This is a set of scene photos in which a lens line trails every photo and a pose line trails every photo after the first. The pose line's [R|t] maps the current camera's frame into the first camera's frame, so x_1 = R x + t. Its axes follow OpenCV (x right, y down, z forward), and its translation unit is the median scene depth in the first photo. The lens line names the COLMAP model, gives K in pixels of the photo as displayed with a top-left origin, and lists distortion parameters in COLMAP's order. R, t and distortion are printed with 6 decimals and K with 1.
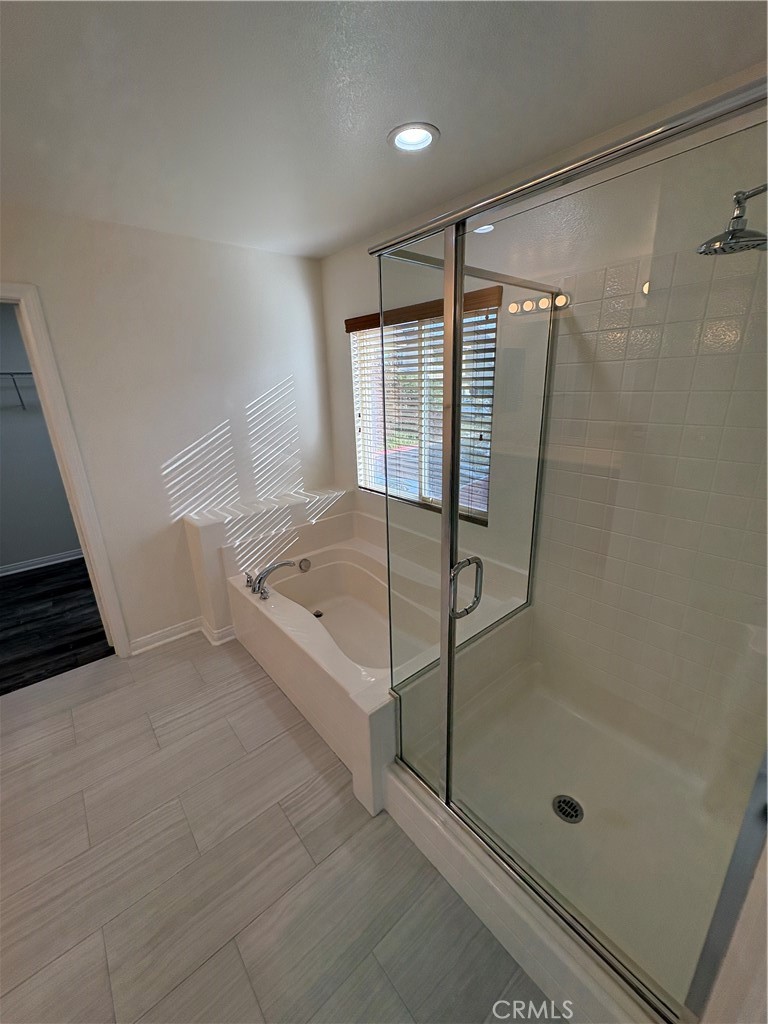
lens RADIAL K [[408.4, 0, 385.3], [0, 408.4, 510.7], [0, 0, 1]] dist [-0.000628, 0.000342]
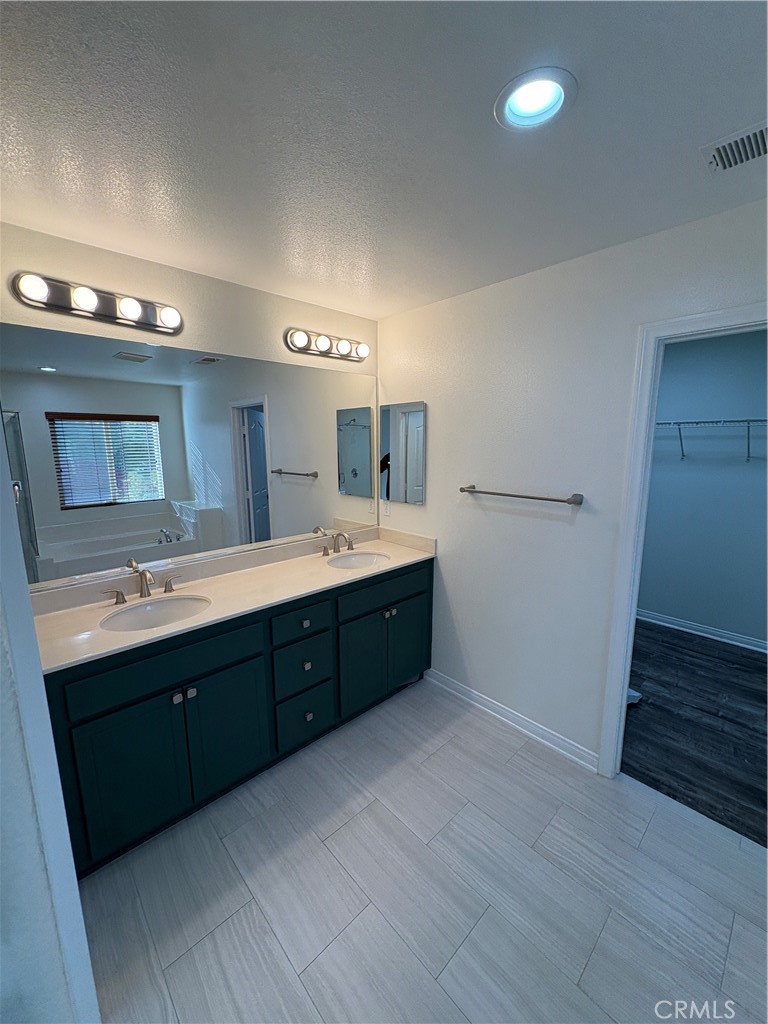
lens RADIAL K [[408.4, 0, 386.9], [0, 408.4, 507.9], [0, 0, 1]] dist [-0.000628, 0.000342]
pose [[0.061028, 0.198576, -0.978184, -0.231372], [-0.299515, 0.938491, 0.171831, -0.049945], [0.952138, 0.282494, 0.116751, 0.168843]]
